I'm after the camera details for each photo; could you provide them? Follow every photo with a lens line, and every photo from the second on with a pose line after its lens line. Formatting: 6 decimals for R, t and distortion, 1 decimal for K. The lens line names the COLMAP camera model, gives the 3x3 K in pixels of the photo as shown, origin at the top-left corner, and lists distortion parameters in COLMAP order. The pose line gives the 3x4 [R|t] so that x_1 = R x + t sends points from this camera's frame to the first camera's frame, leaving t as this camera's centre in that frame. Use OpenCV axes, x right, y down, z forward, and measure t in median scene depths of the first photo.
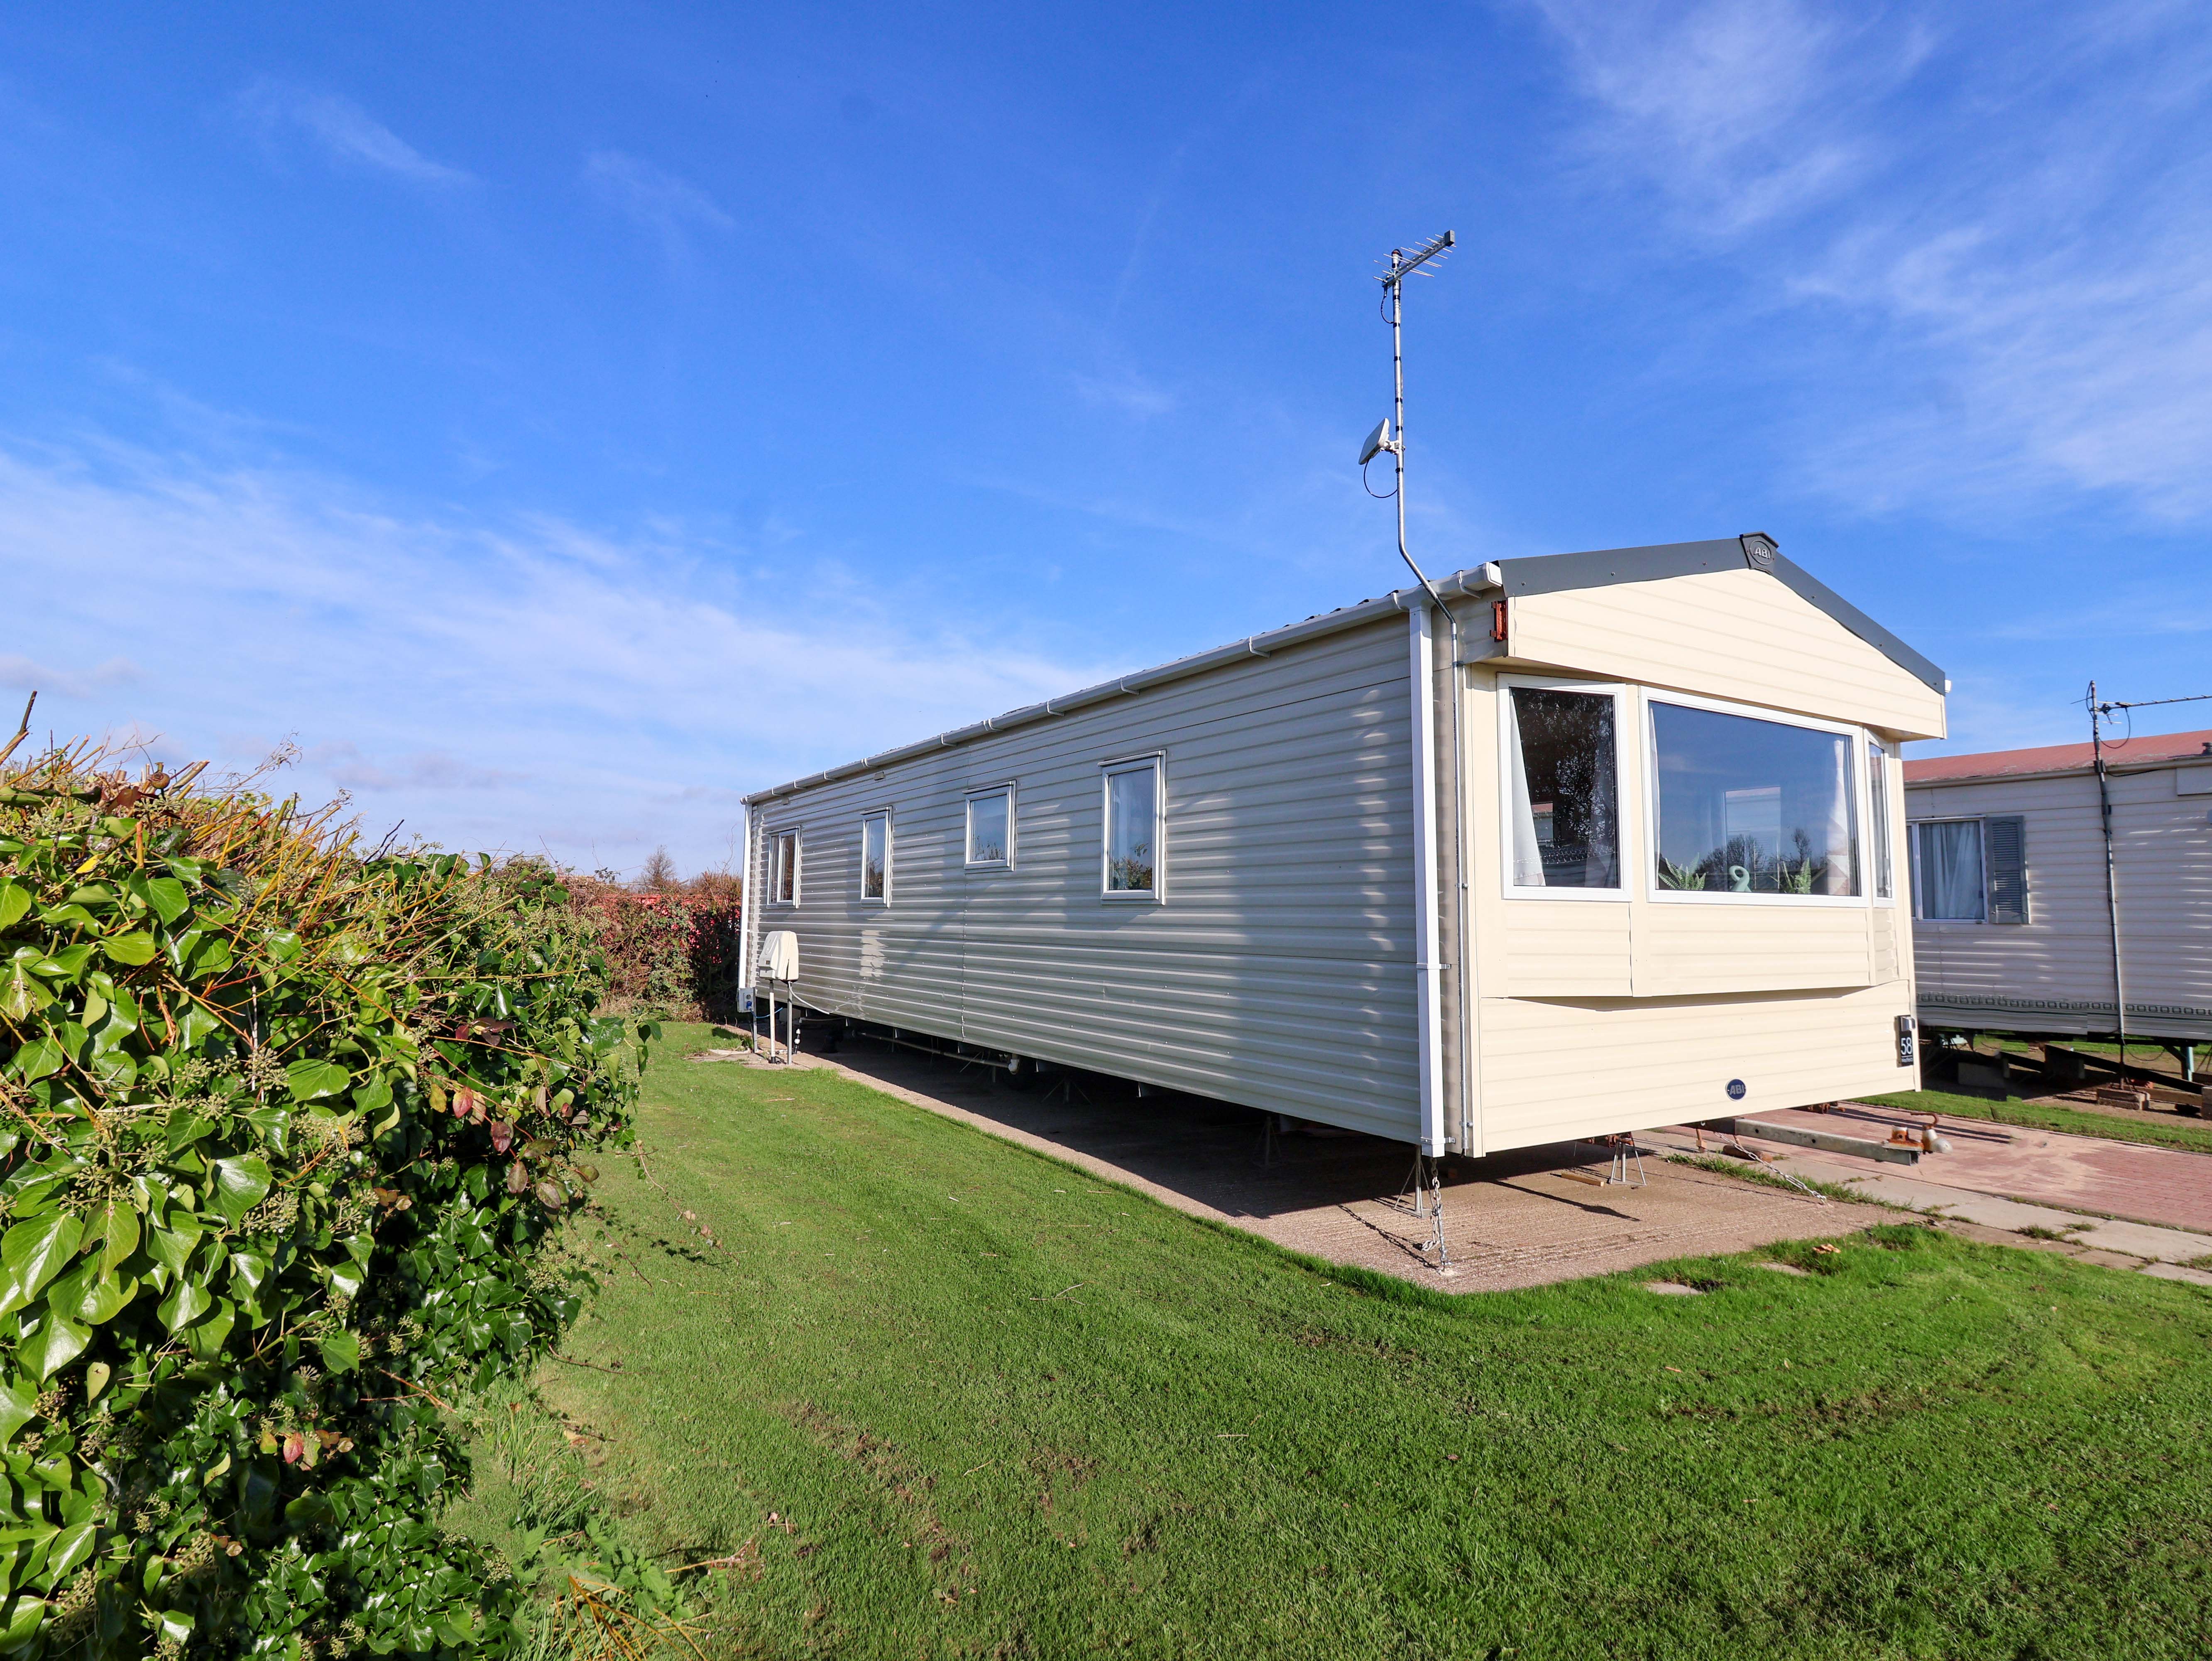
lens RADIAL K [[1160.0, 0, 1108.2], [0, 1160.0, 799.1], [0, 0, 1]] dist [-0.018326, -0.000720]
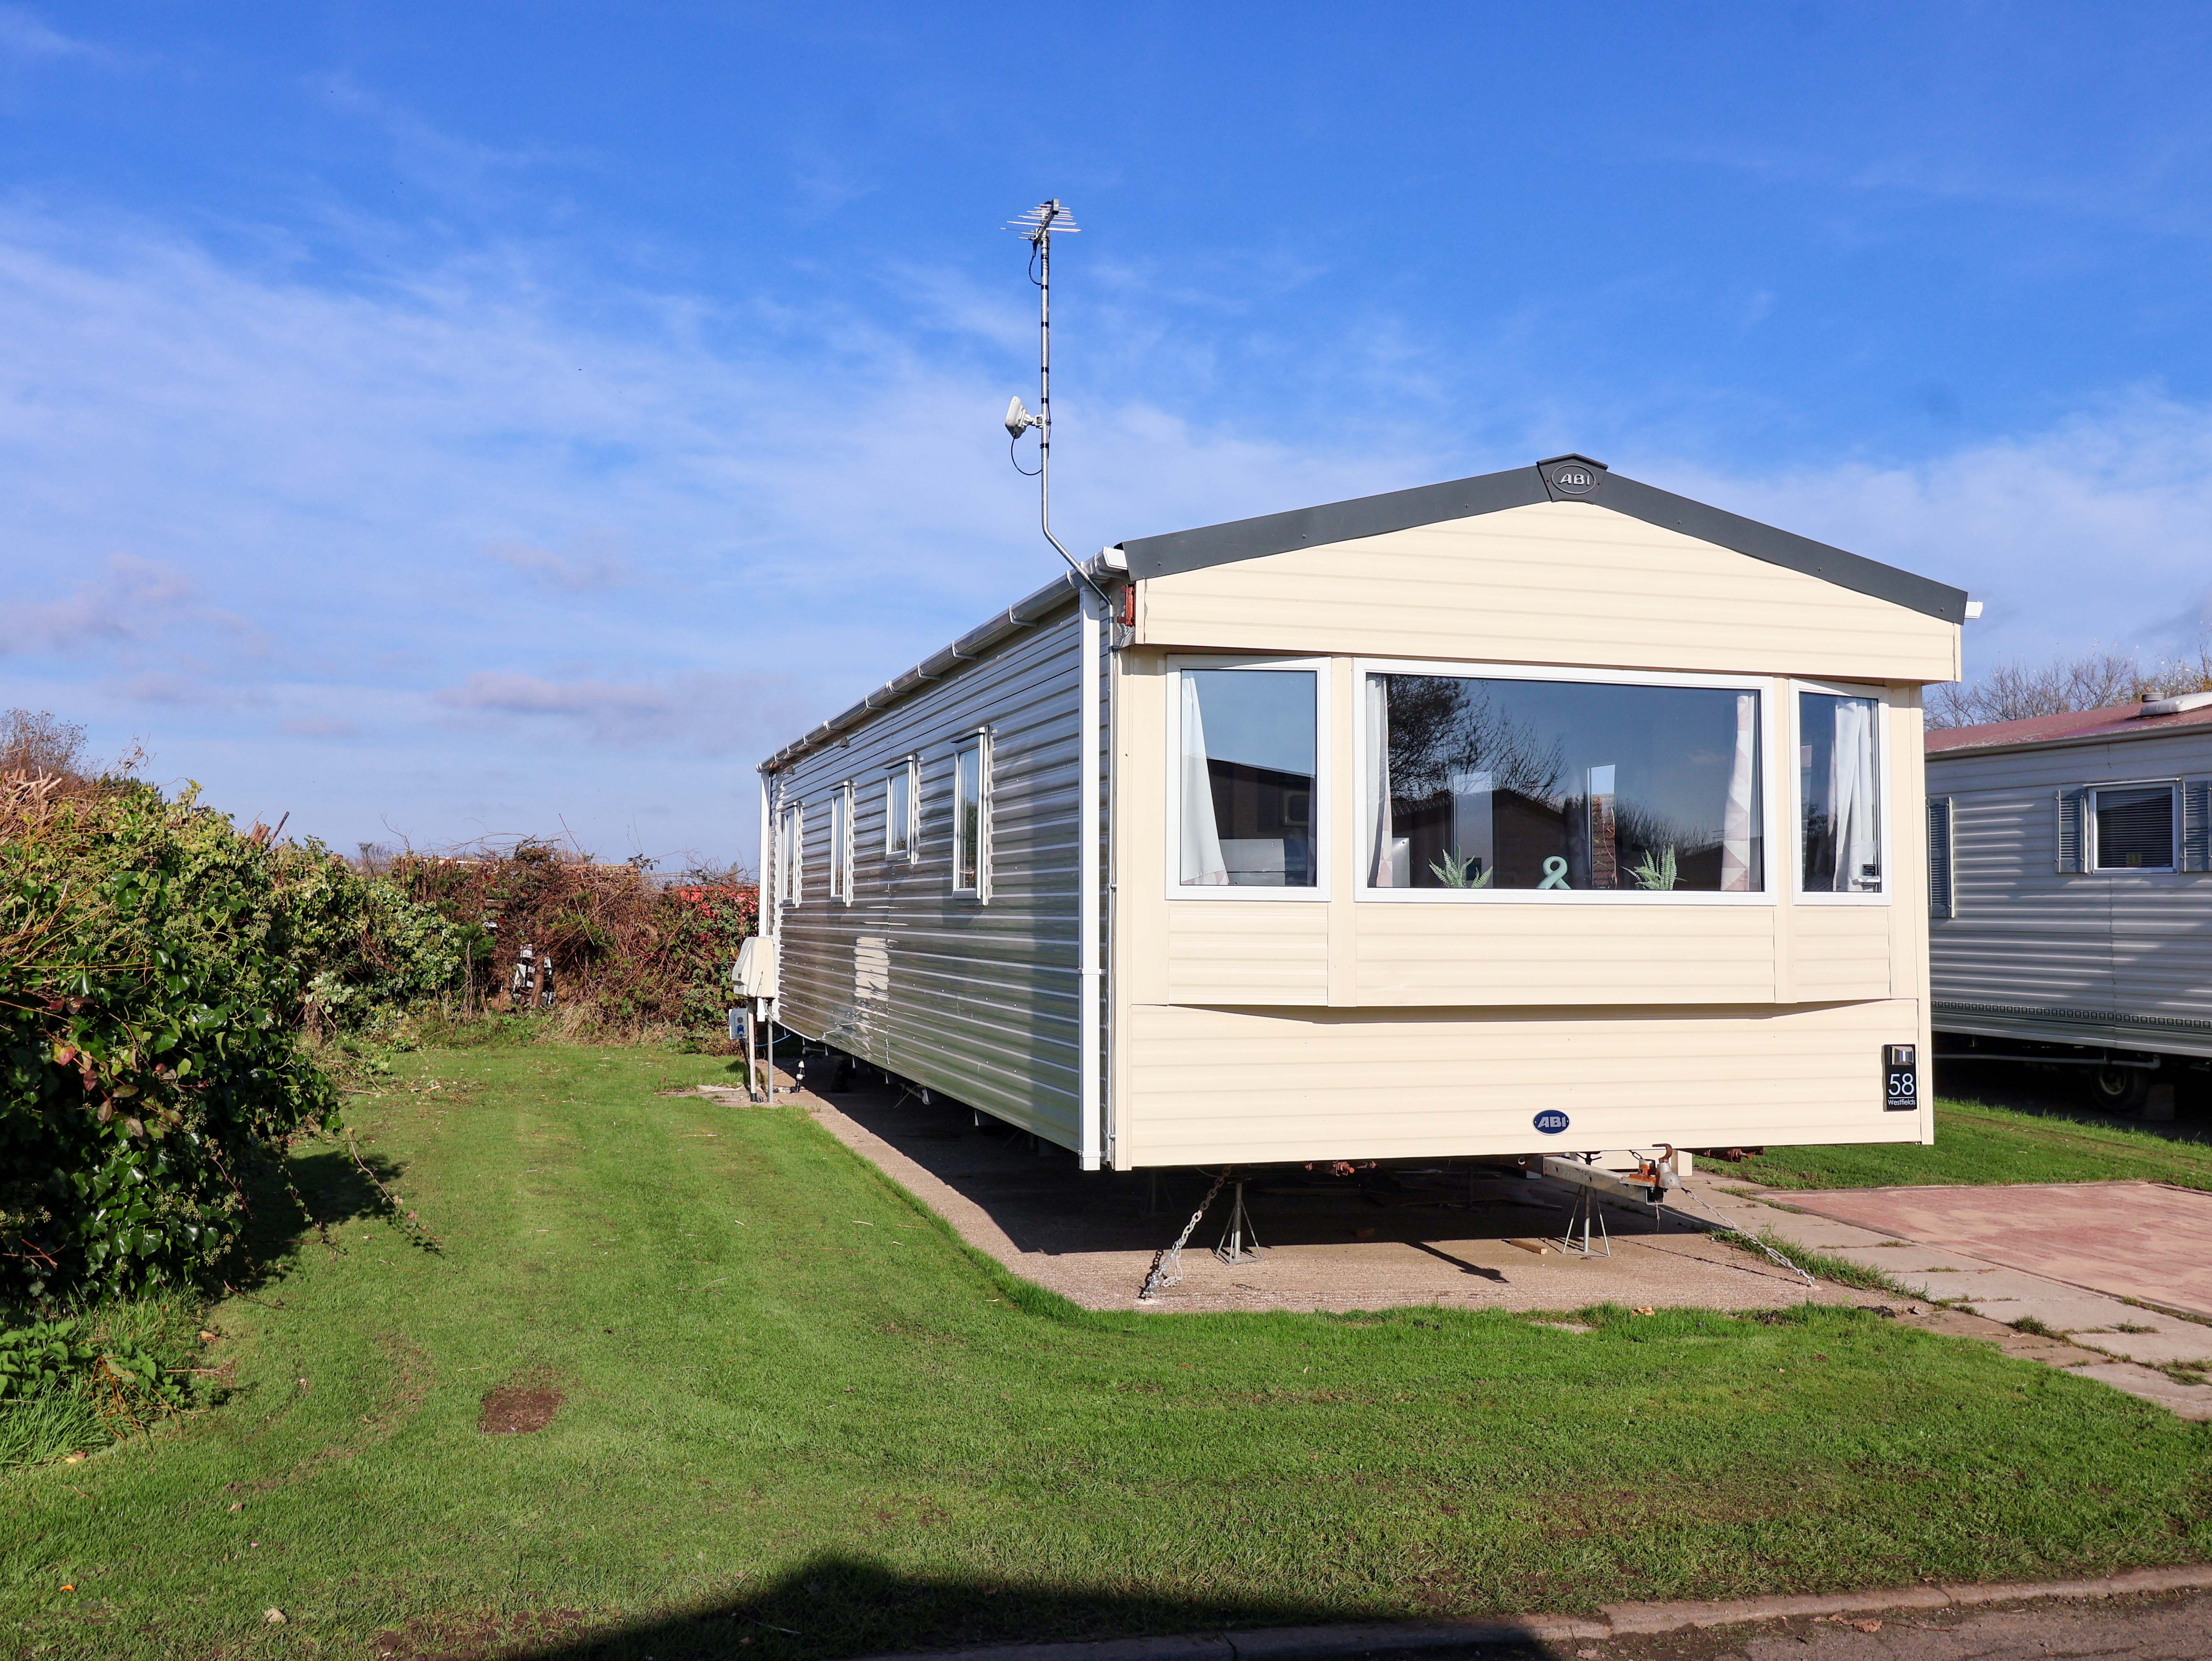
lens RADIAL K [[1953.2, 0, 1105.7], [0, 1953.2, 775.1], [0, 0, 1]] dist [0.001652, 0.002972]
pose [[0.965500, -0.023366, -0.259352, 0.565401], [0.031031, 0.999193, 0.025502, -0.044772], [0.258547, -0.032670, 0.965446, -0.424644]]
